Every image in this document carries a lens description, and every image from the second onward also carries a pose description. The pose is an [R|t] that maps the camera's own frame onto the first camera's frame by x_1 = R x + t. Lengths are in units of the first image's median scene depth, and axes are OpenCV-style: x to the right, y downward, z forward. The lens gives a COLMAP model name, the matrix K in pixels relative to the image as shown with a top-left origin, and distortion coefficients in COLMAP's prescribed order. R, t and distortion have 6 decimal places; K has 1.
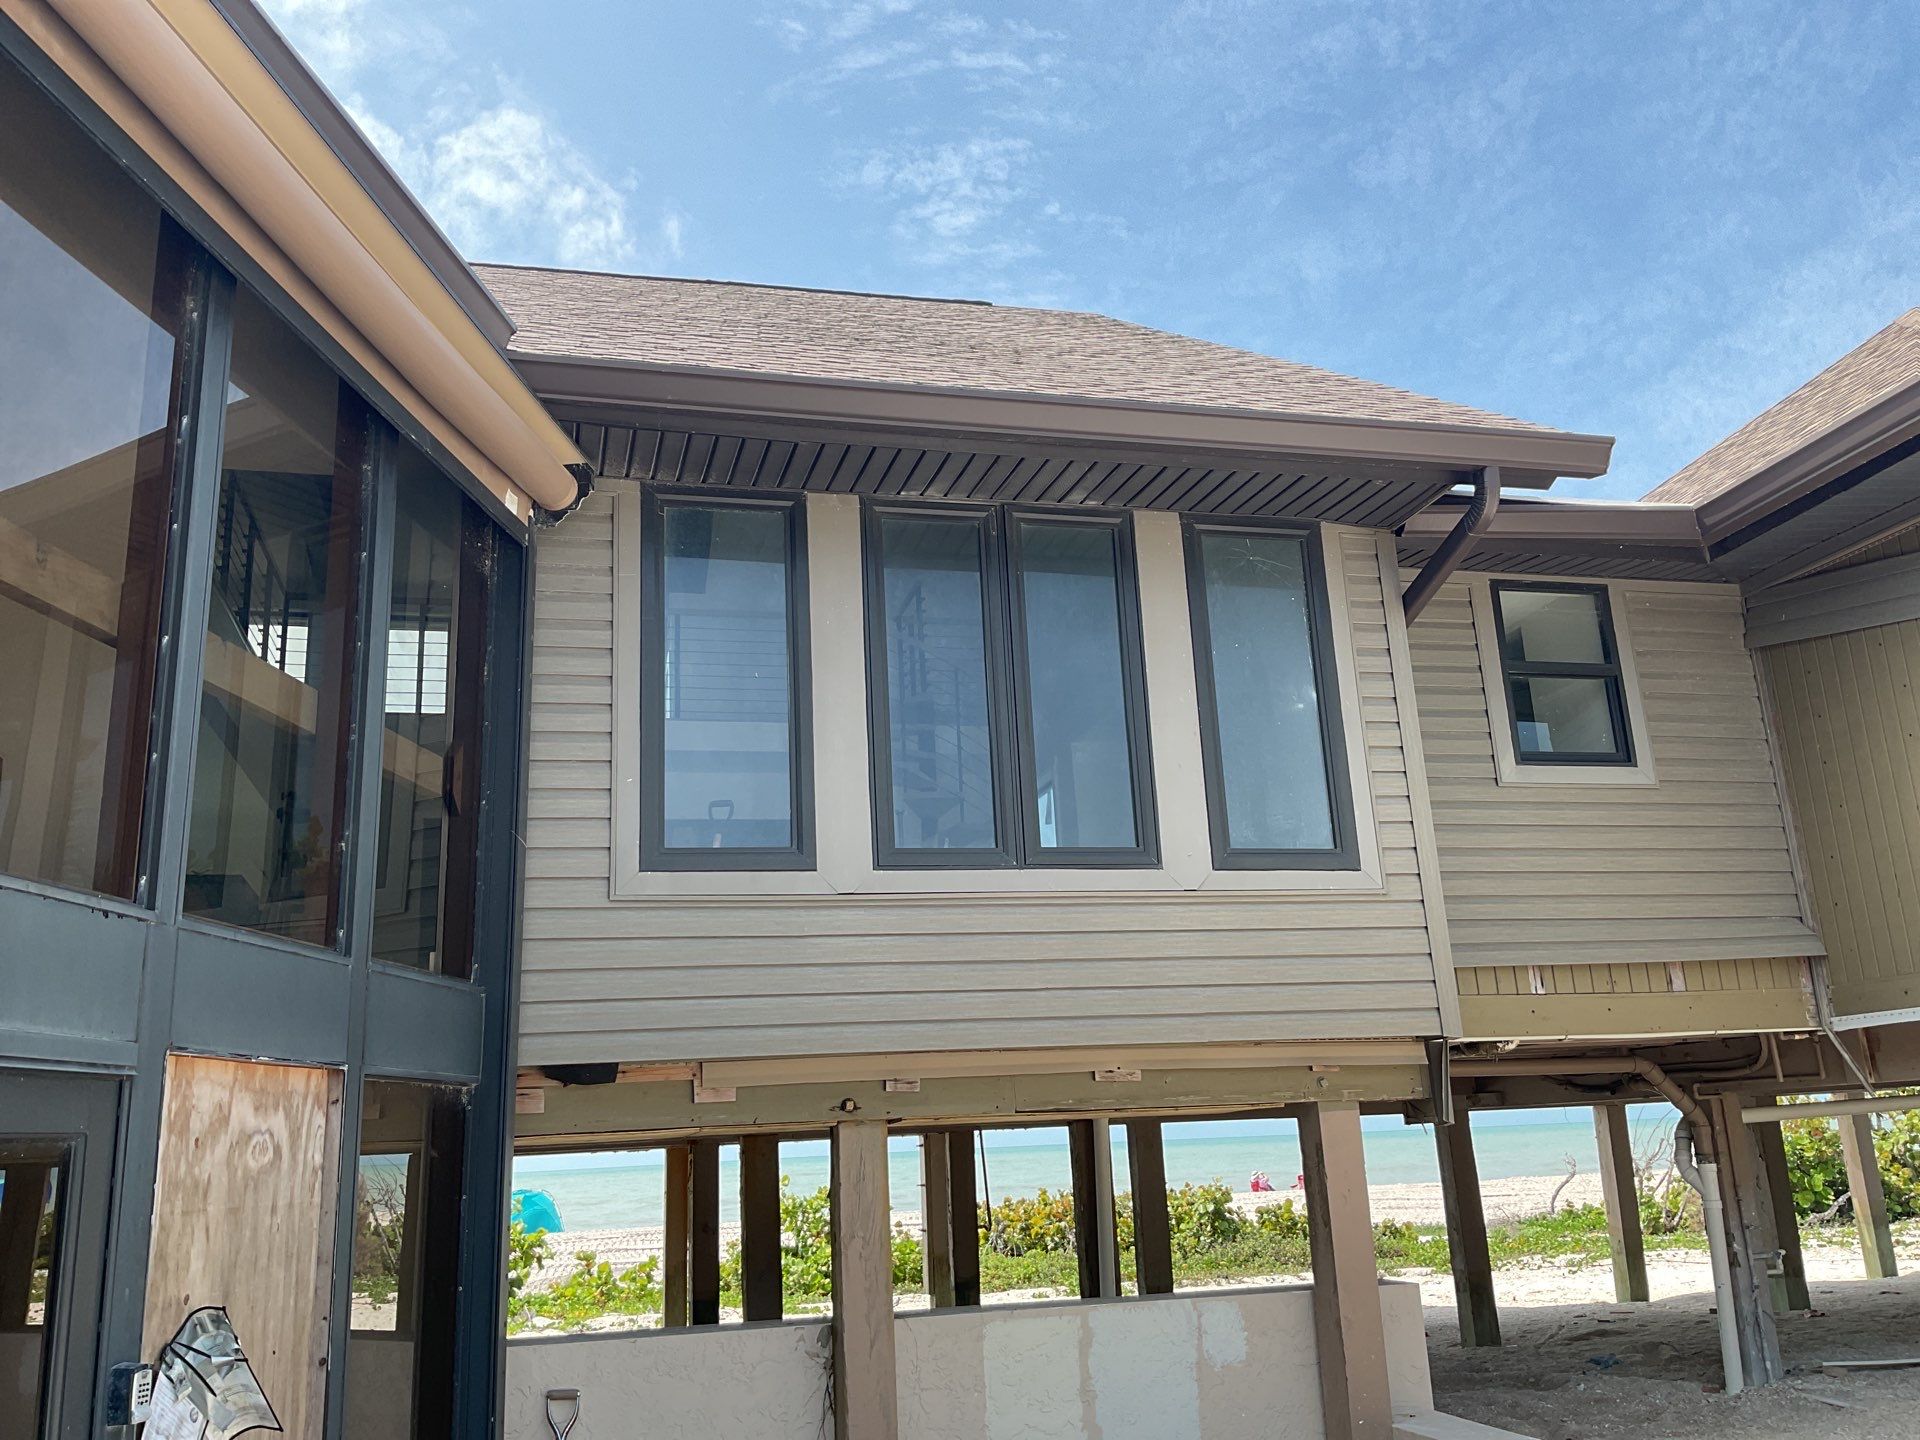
lens RADIAL K [[1592.6, 0, 943.0], [0, 1592.6, 714.5], [0, 0, 1]] dist [0.118061, -0.214978]
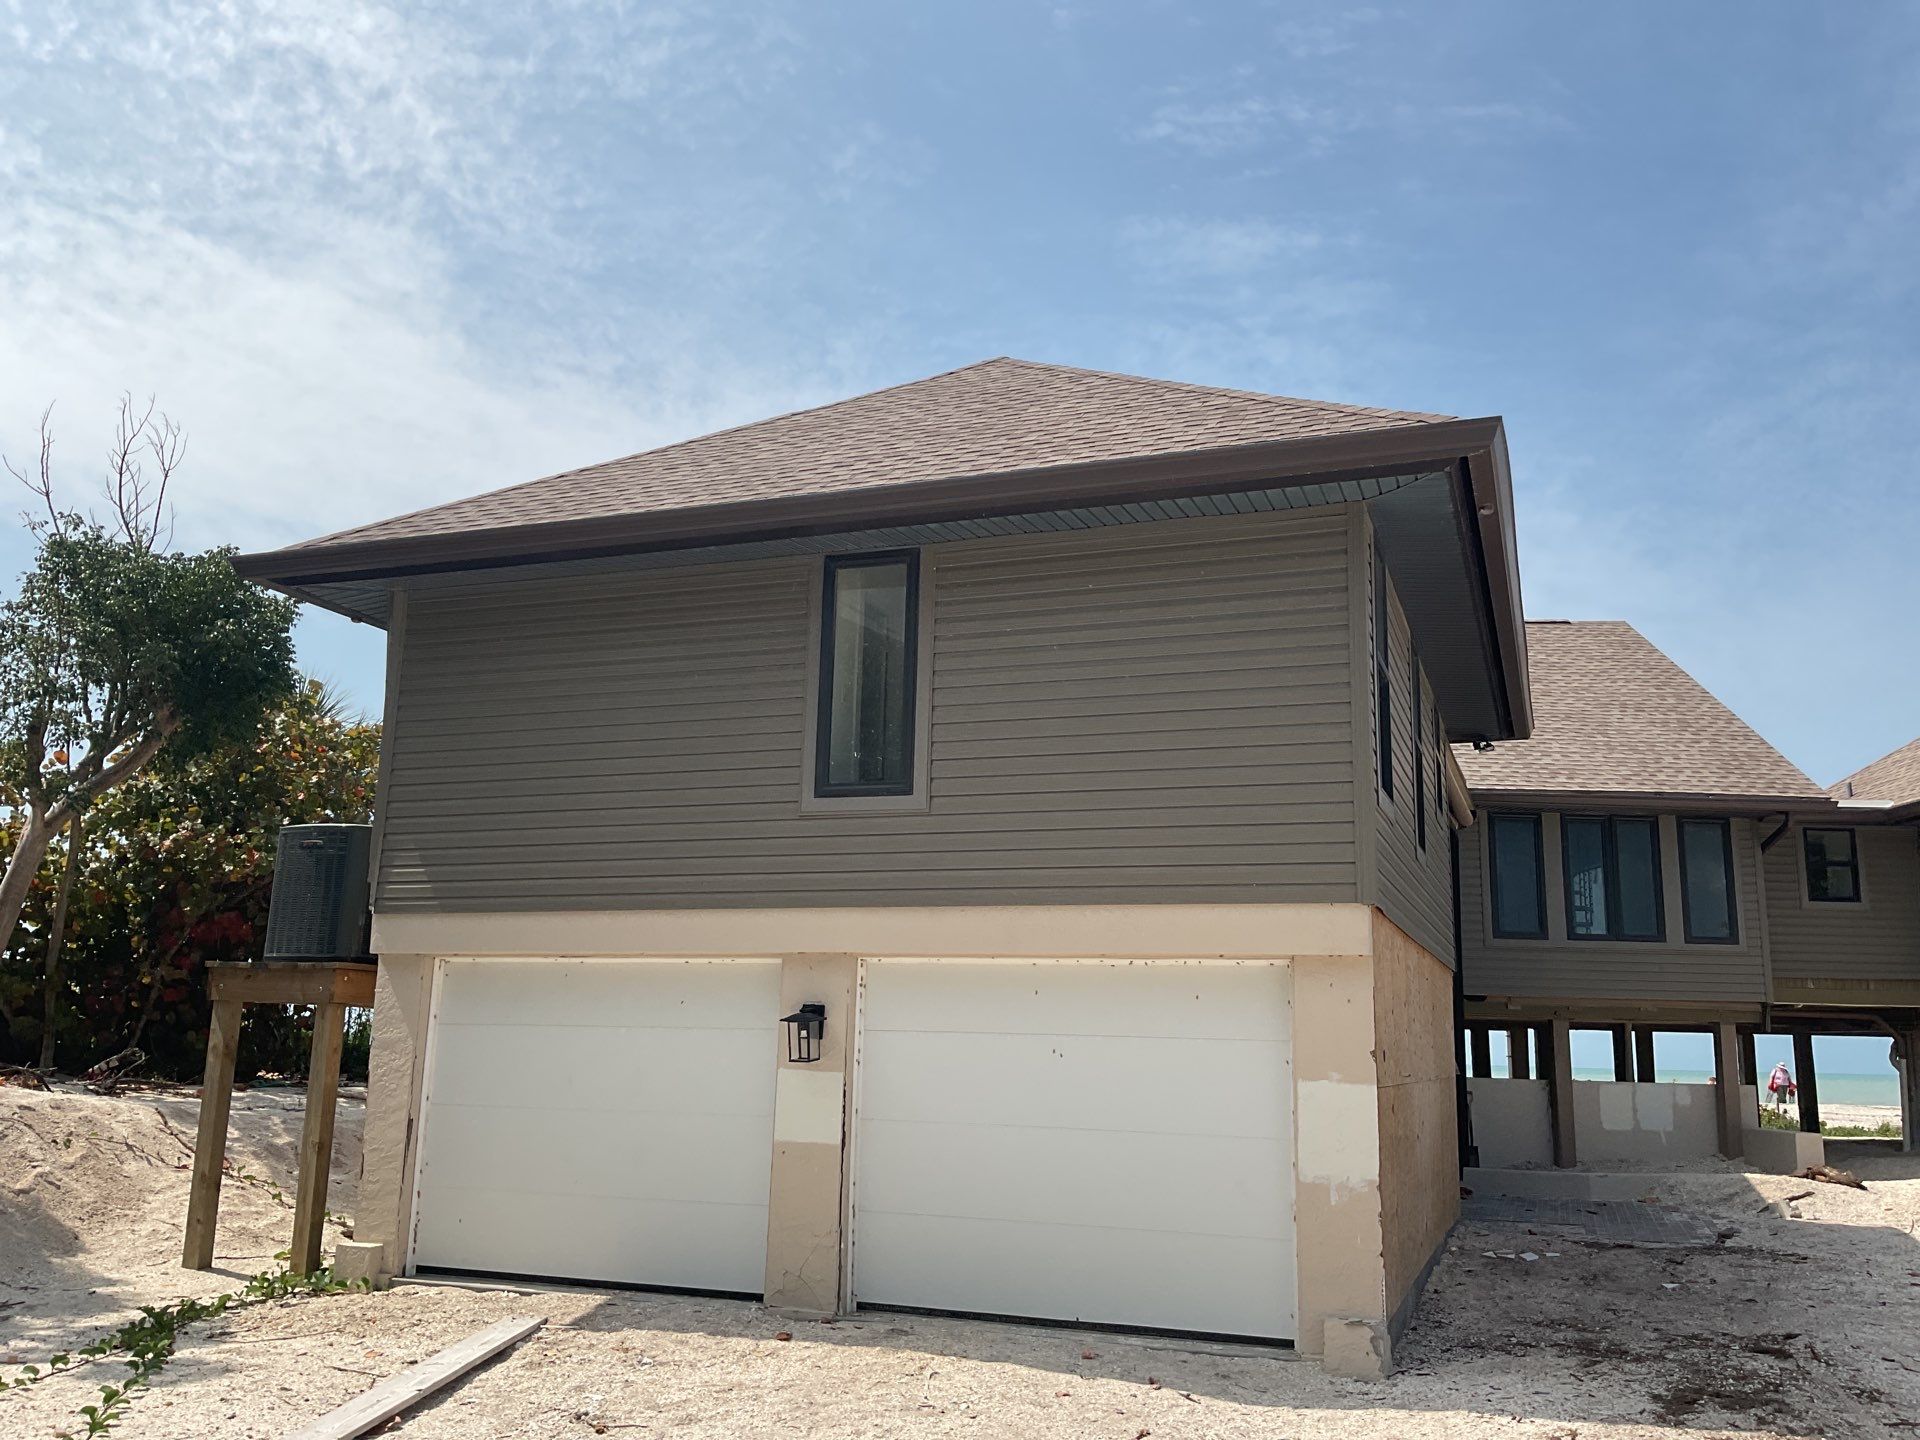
lens RADIAL K [[1592.6, 0, 943.0], [0, 1592.6, 714.5], [0, 0, 1]] dist [0.118061, -0.214978]
pose [[0.966151, 0.017416, -0.257389, -0.342260], [-0.002824, 0.998373, 0.056955, -0.426826], [0.257962, -0.054300, 0.964628, -1.928186]]
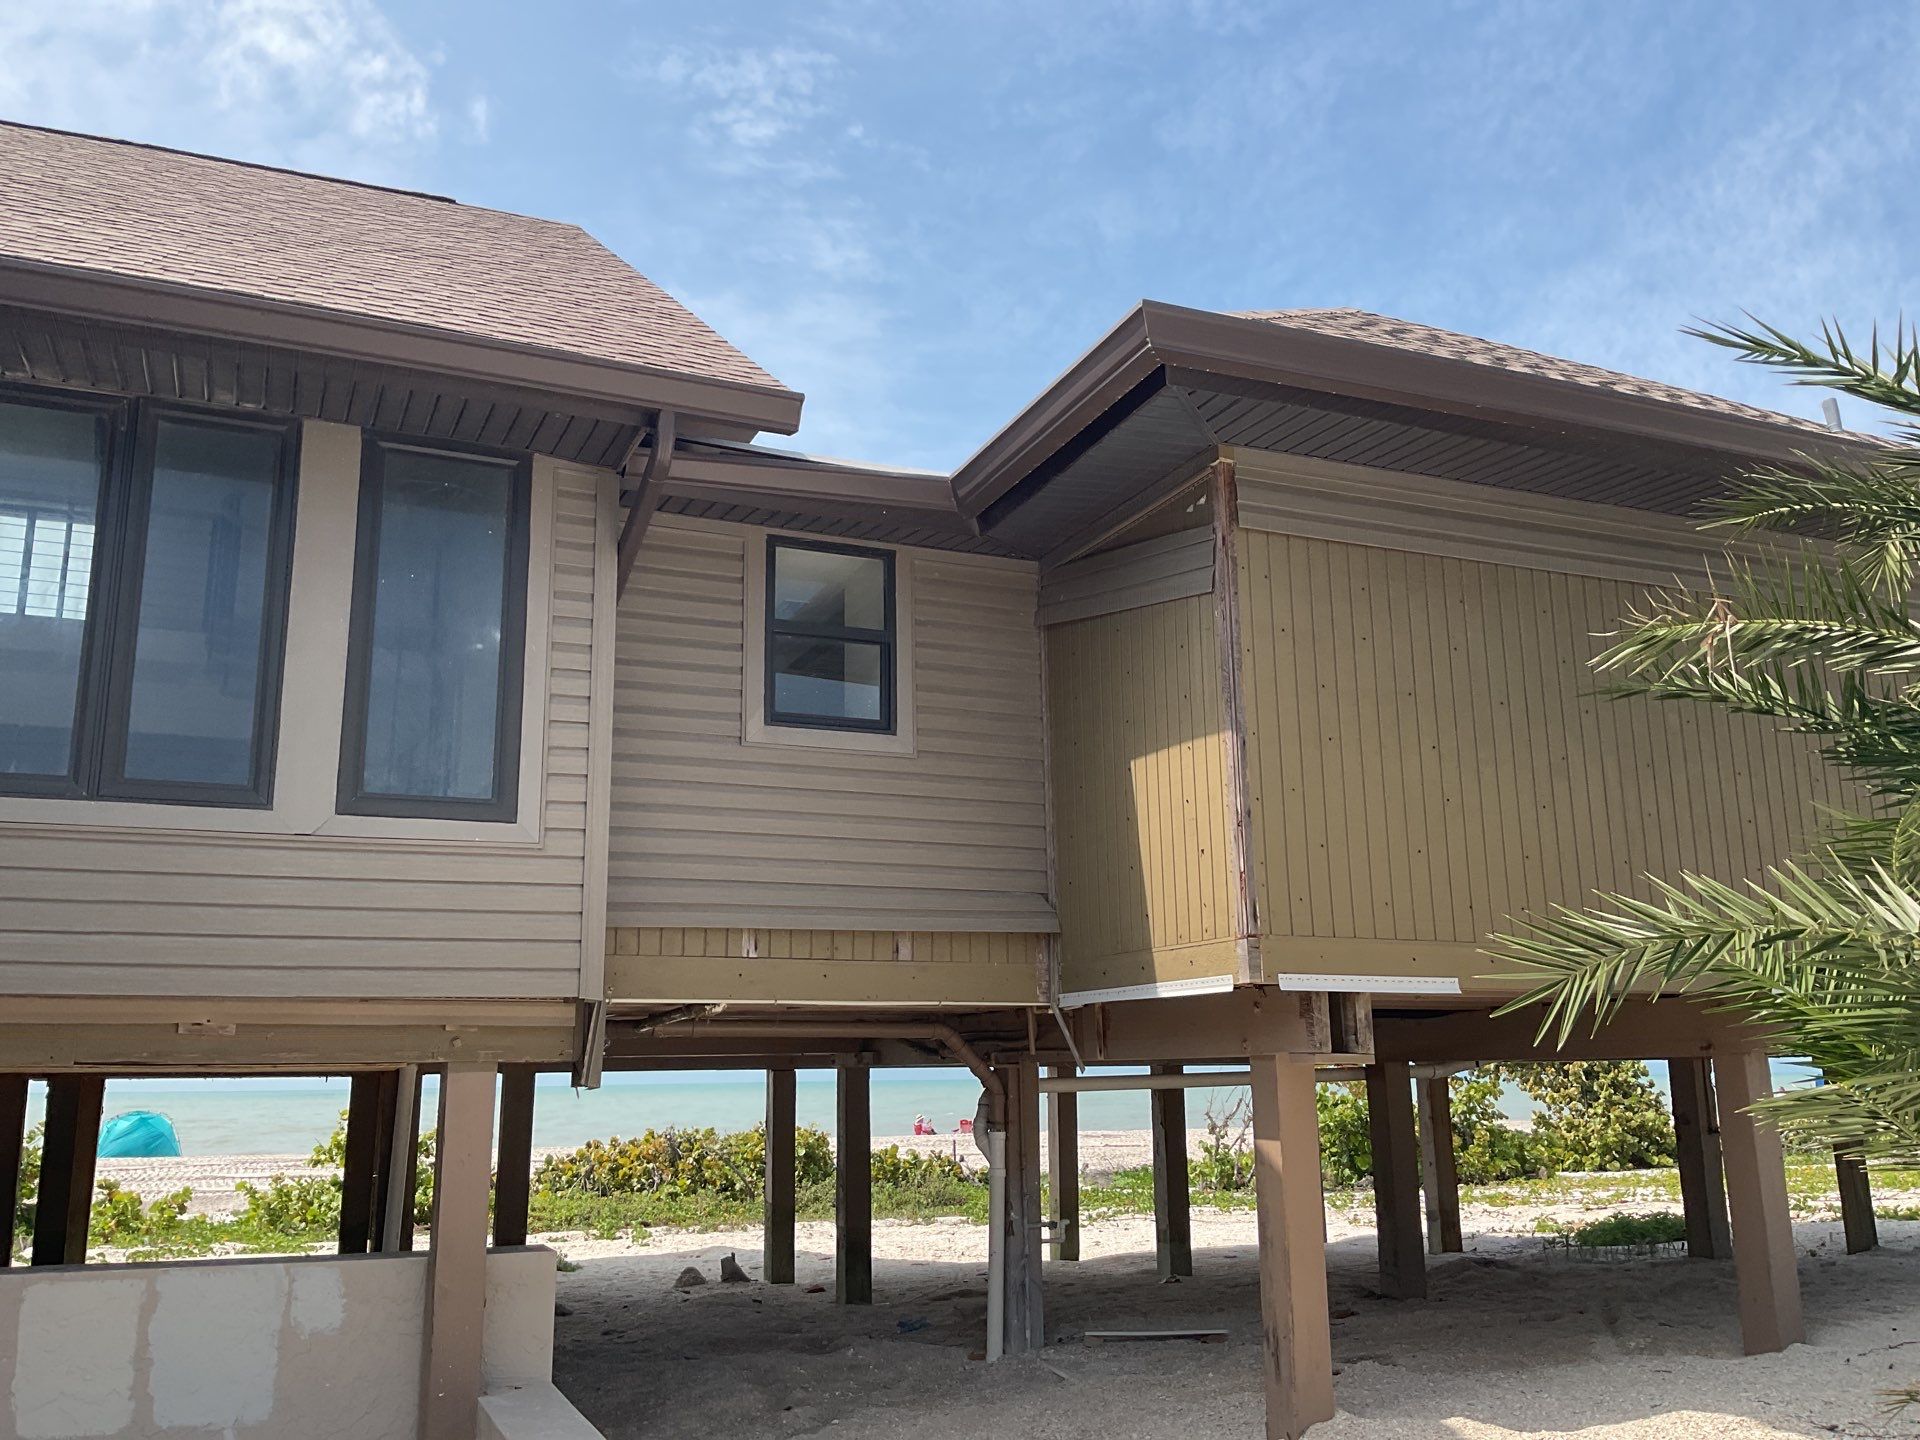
lens RADIAL K [[1592.6, 0, 943.0], [0, 1592.6, 714.5], [0, 0, 1]] dist [0.118061, -0.214978]
pose [[0.988177, 0.069521, 0.136648, 0.335050], [-0.074427, 0.996741, 0.031122, -0.013629], [-0.134039, -0.040925, 0.990131, 0.023589]]
